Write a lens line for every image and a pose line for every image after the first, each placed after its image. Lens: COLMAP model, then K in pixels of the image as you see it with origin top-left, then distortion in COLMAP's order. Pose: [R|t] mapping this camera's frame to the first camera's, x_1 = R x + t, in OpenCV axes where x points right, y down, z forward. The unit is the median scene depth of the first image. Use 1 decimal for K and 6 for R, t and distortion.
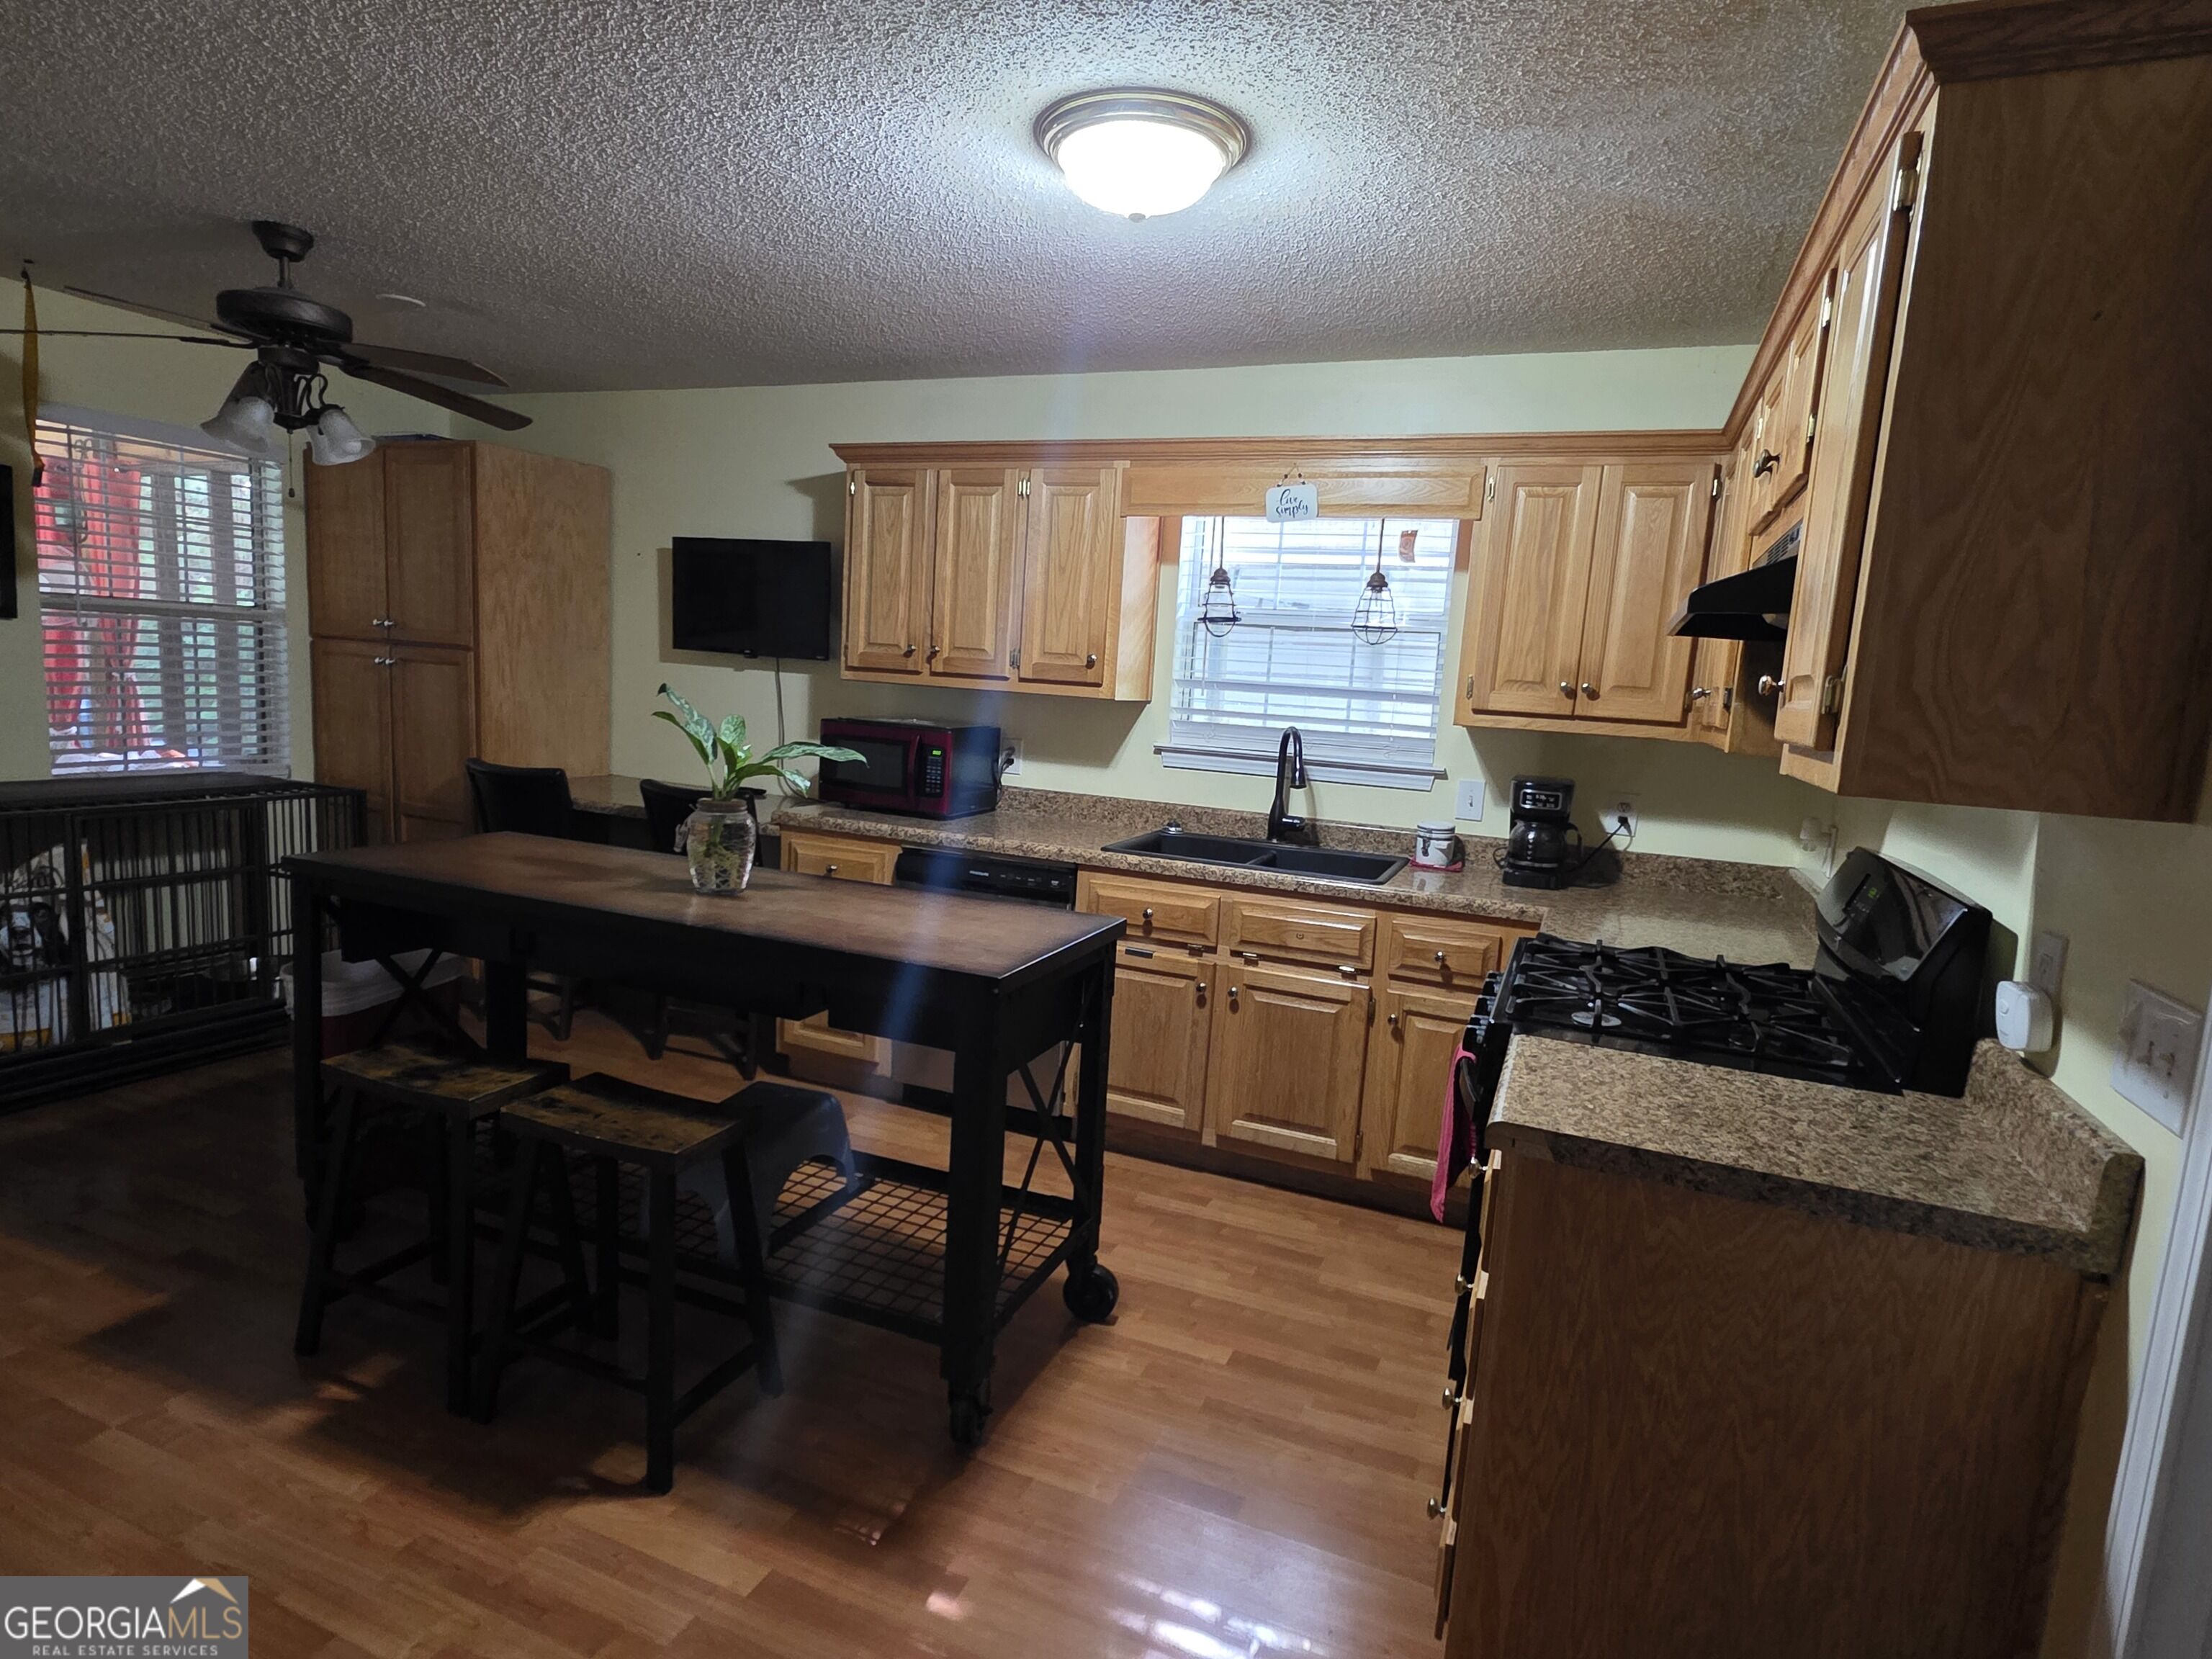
lens RADIAL K [[1169.3, 0, 1106.0], [0, 1169.3, 829.5], [0, 0, 1]] dist [-0.027532, -0.000050]
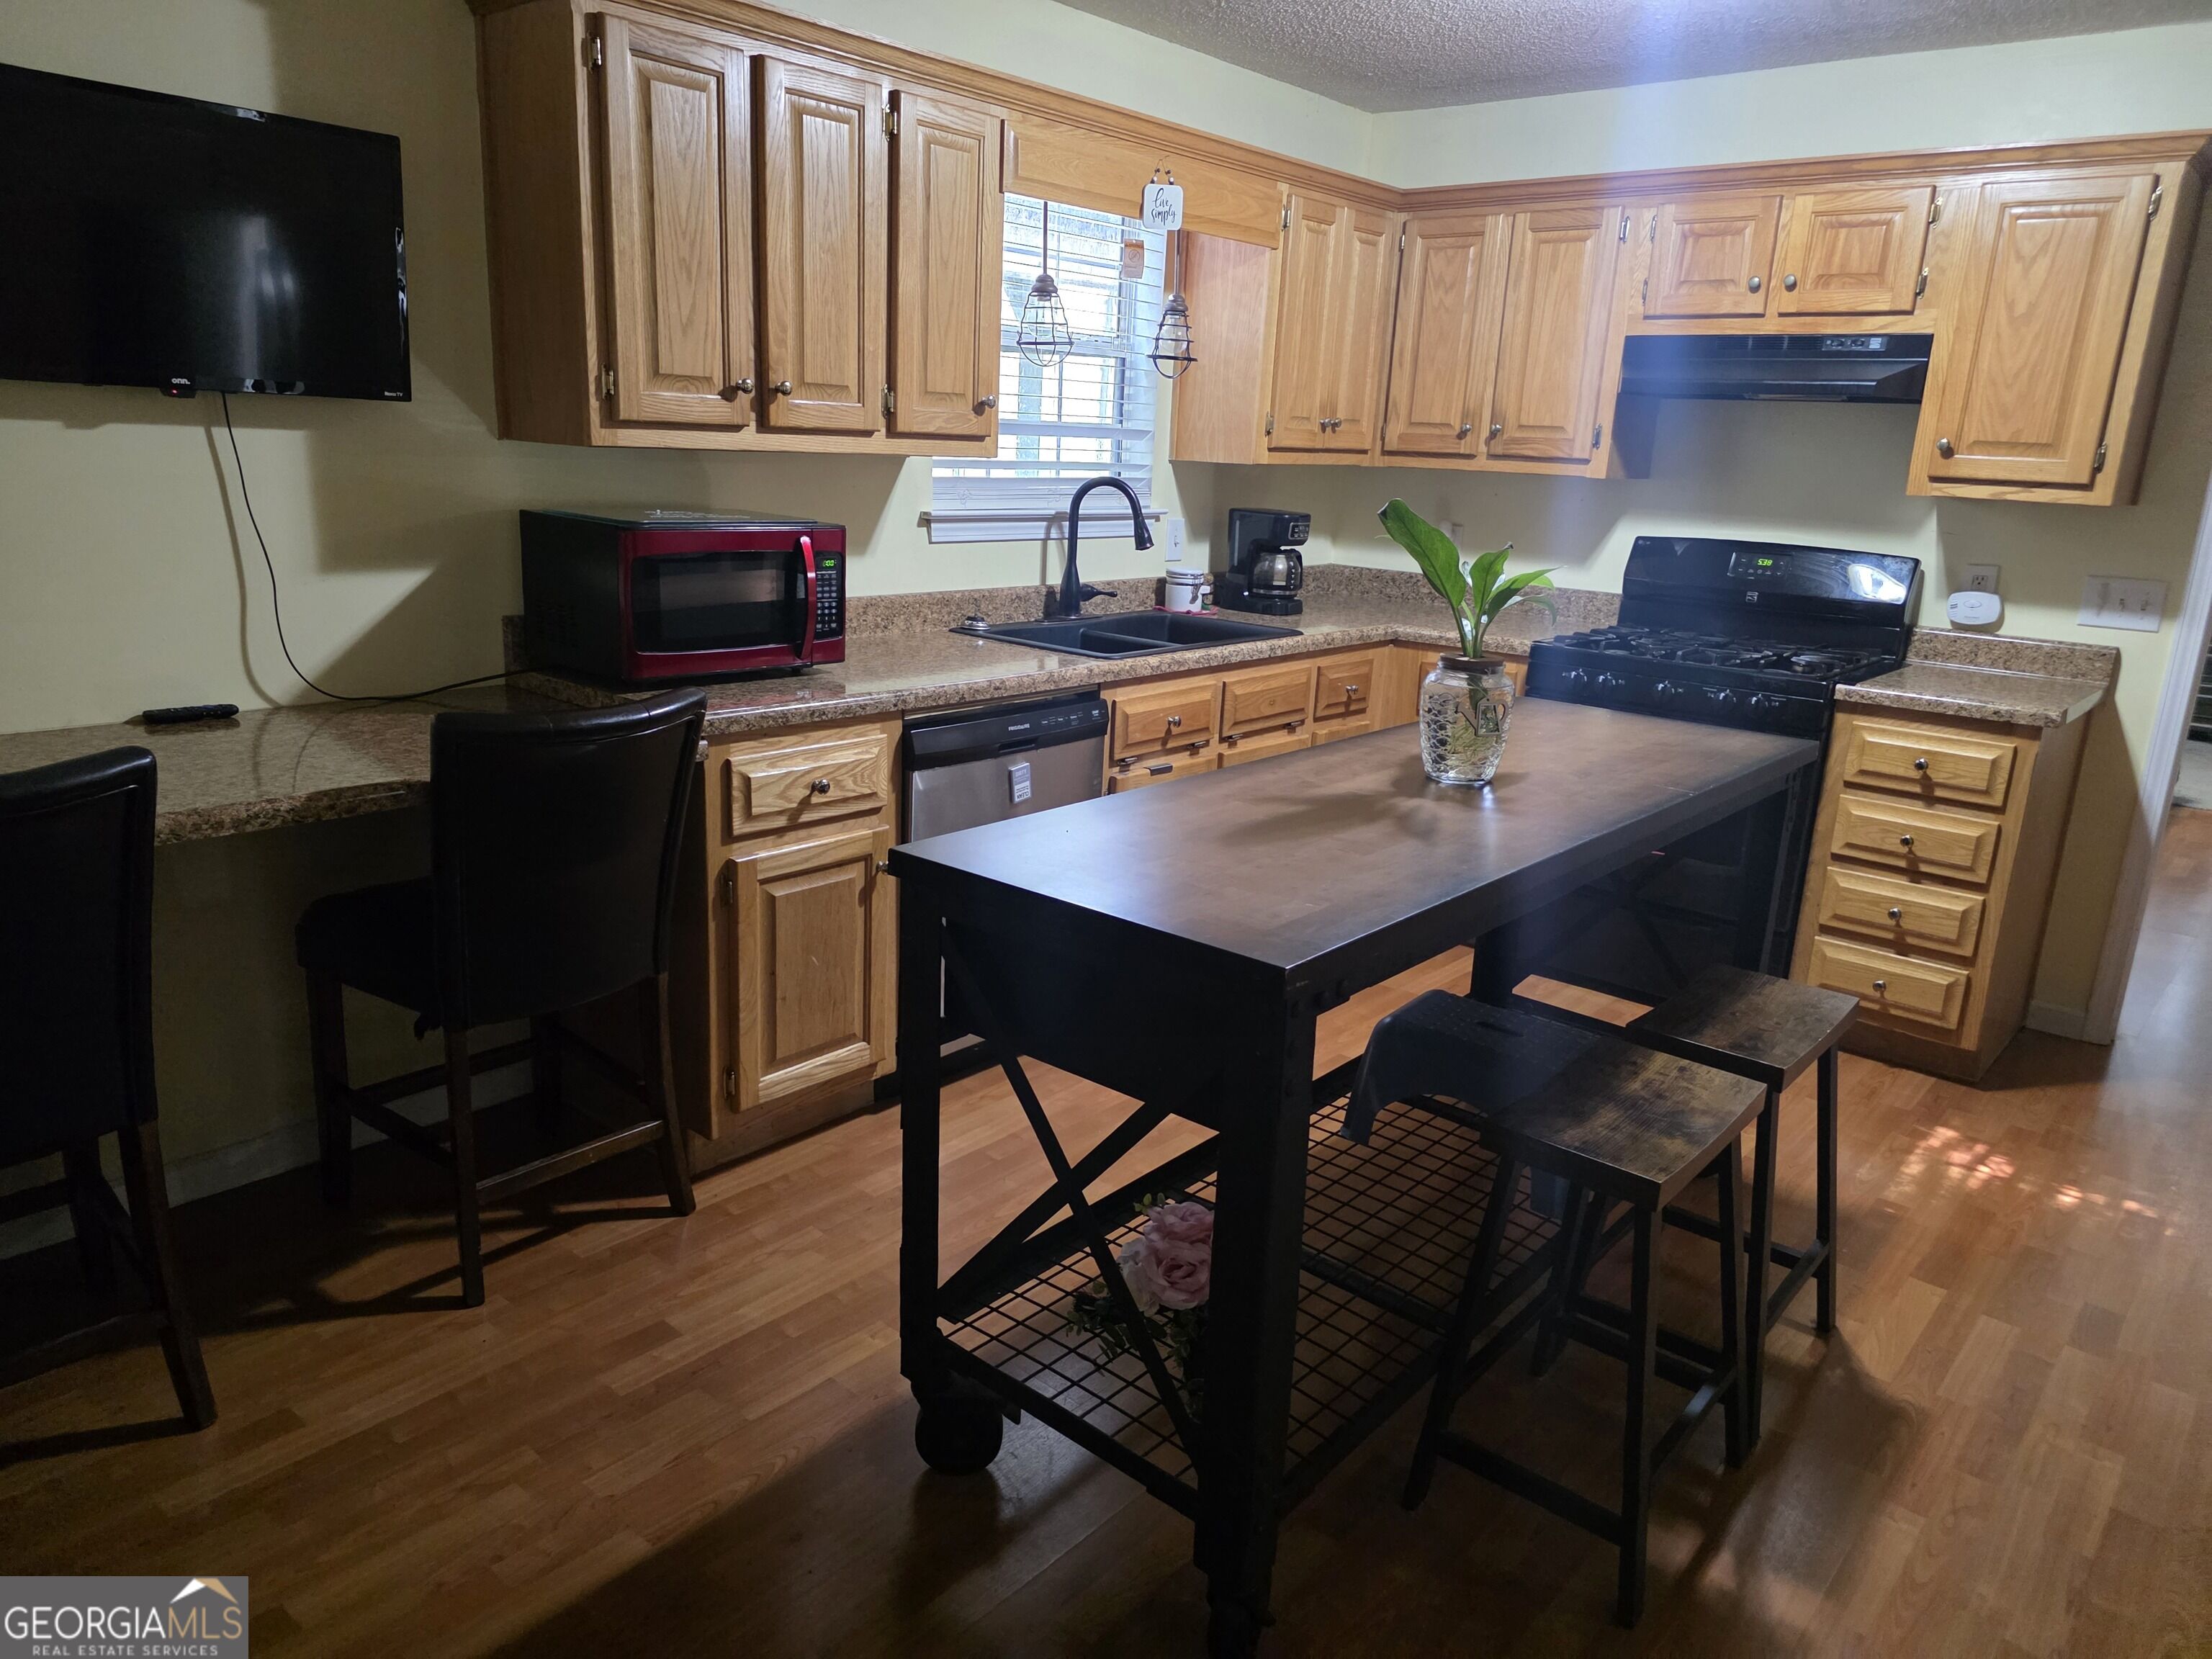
lens RADIAL K [[1492.9, 0, 1106.0], [0, 1492.9, 829.5], [0, 0, 1]] dist [0.005428, -0.018233]
pose [[0.321900, -0.290855, 0.900991, -0.968134], [0.100770, 0.956763, 0.272857, -0.150123], [-0.941396, 0.002960, 0.337291, 0.685293]]
